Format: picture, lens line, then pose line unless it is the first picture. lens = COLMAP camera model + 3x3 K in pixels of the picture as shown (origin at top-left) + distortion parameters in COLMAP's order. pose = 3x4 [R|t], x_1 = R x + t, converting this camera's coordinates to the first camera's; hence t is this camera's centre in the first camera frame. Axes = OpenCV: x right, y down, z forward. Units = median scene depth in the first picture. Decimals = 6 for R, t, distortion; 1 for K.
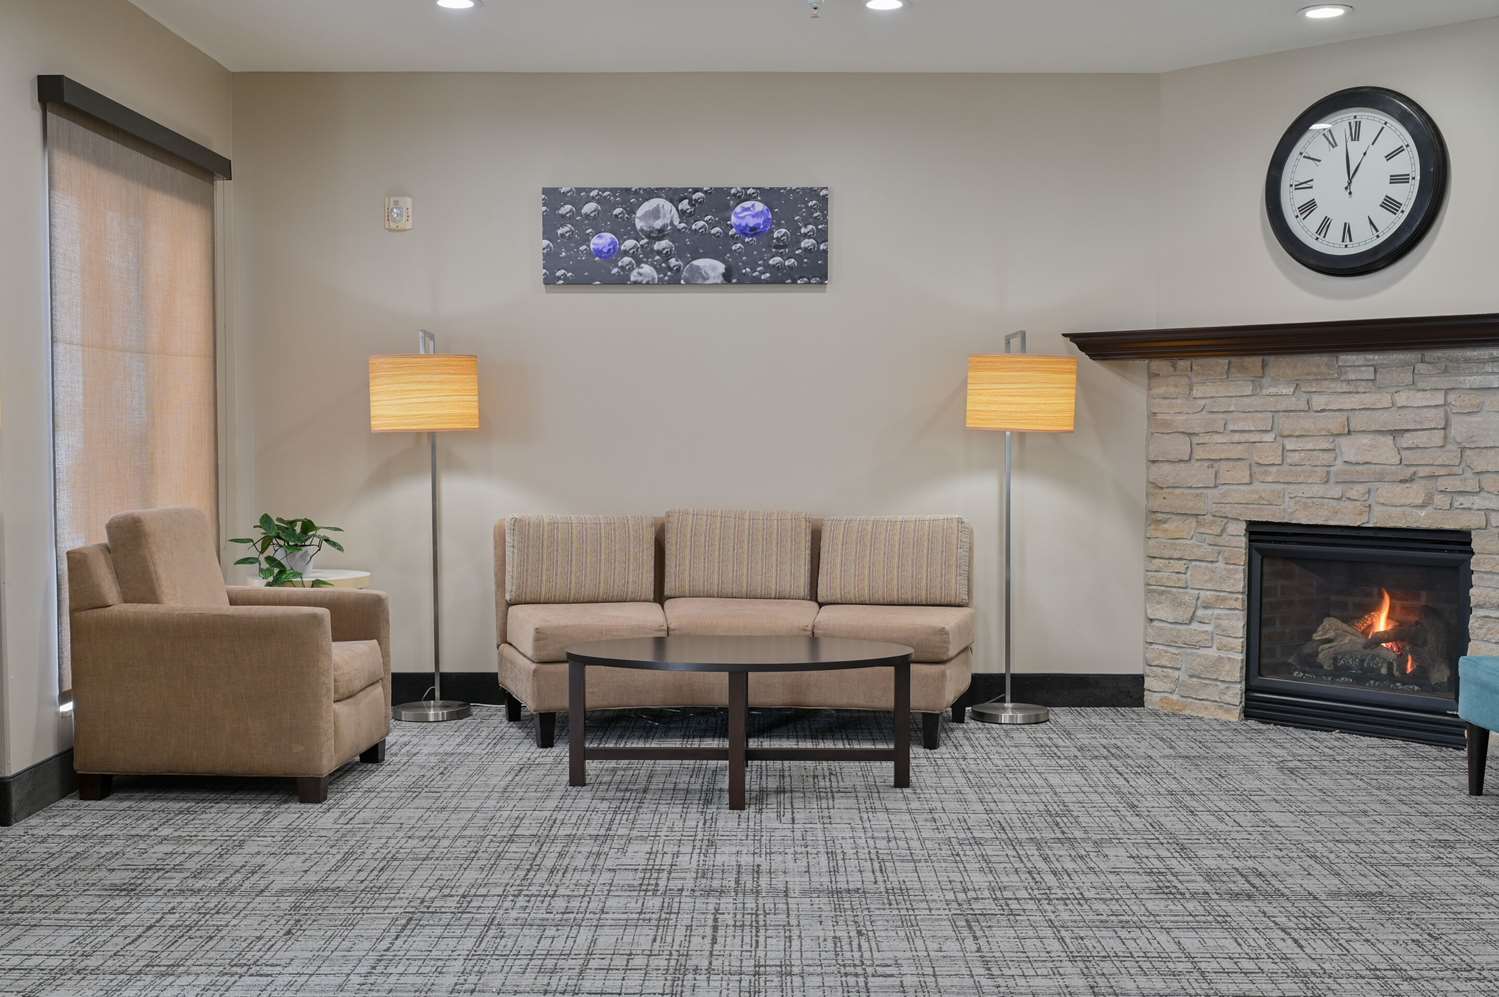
lens RADIAL K [[1639.5, 0, 747.3], [0, 1639.5, 529.1], [0, 0, 1]] dist [-0.000213, 0.002428]
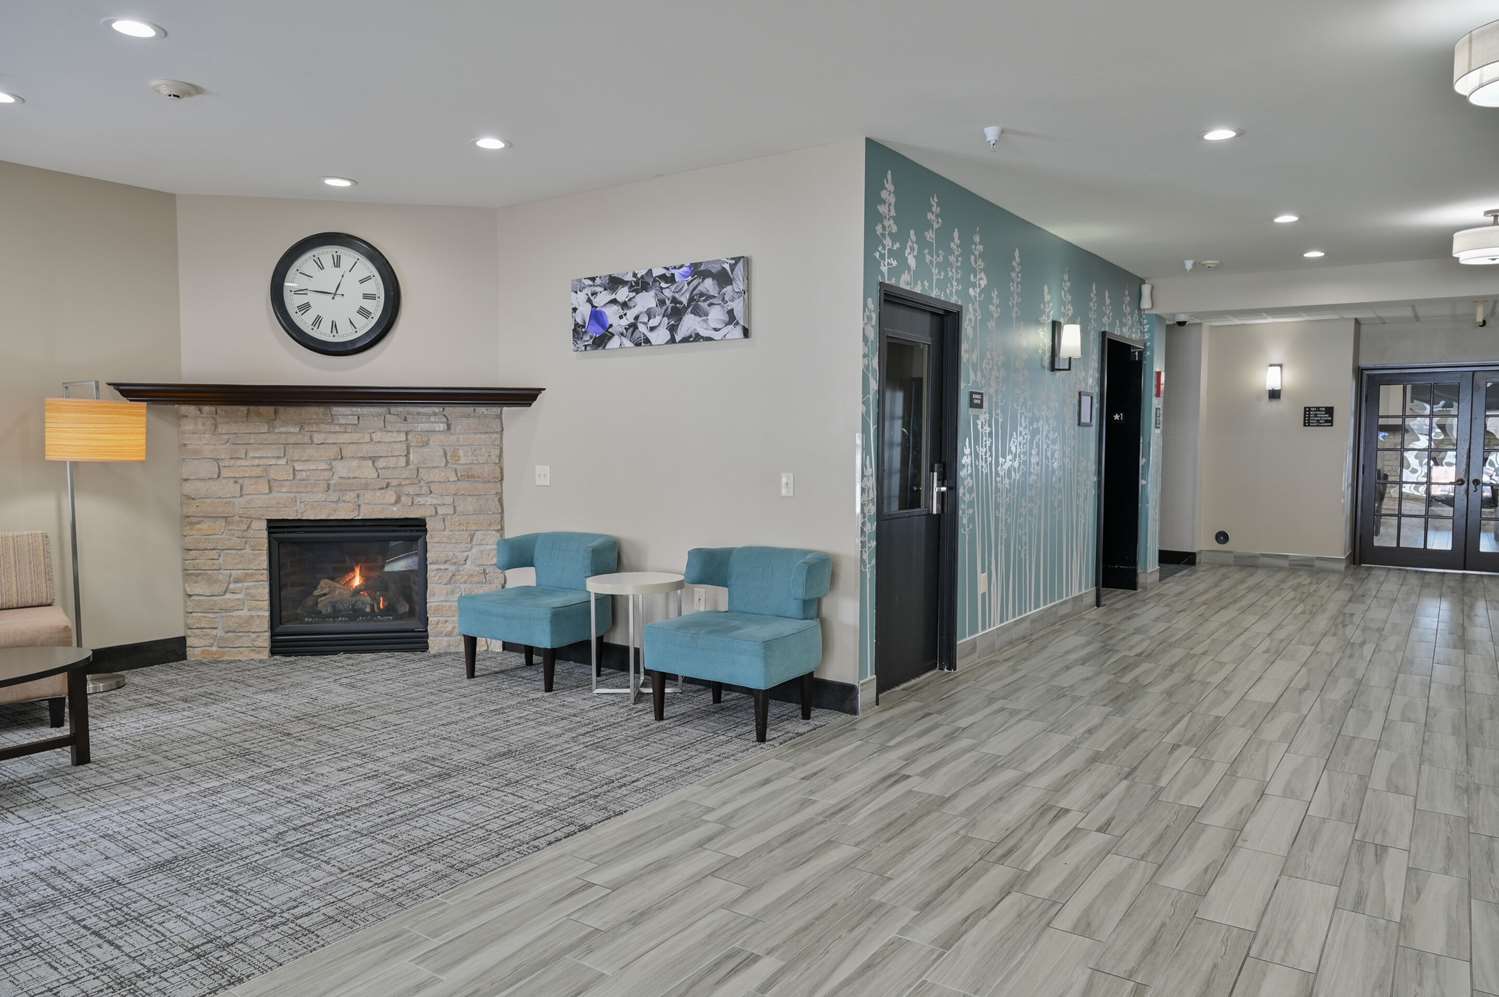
lens RADIAL K [[1011.2, 0, 749.5], [0, 1011.2, 498.5], [0, 0, 1]] dist [0.003512, -0.000668]
pose [[0.575867, -0.049749, 0.816029, -0.175807], [0.046884, 0.998514, 0.027788, -0.027870], [-0.816198, 0.022257, 0.577343, 0.135734]]
